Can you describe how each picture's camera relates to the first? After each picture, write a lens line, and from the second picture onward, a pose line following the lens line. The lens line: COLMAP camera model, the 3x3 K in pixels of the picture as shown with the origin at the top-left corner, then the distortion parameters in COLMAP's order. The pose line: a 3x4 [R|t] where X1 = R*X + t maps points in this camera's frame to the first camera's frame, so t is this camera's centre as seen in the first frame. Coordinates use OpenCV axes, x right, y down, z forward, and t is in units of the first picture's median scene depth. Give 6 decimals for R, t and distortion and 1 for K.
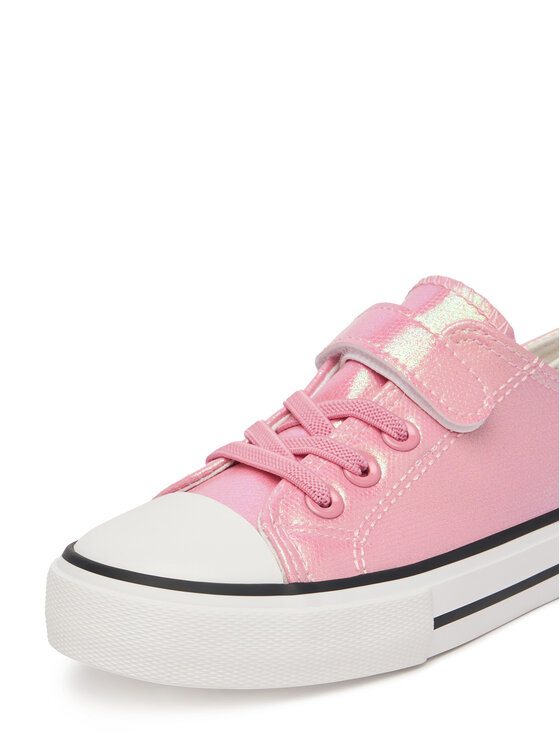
lens RADIAL K [[1211.7, 0, 280.0], [0, 1211.7, 373.0], [0, 0, 1]] dist [0.050875, 0.019203]
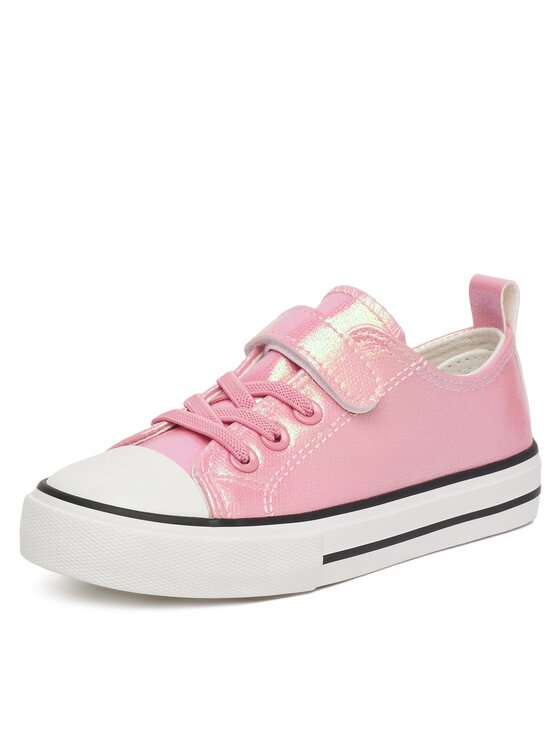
lens RADIAL K [[1109.6, 0, 280.0], [0, 1109.6, 373.0], [0, 0, 1]] dist [0.008641, 0.002825]
pose [[0.996000, 0.064679, 0.061641, -0.003443], [-0.065663, 0.997743, 0.014065, -0.003858], [-0.060592, -0.018057, 0.997999, -0.152798]]
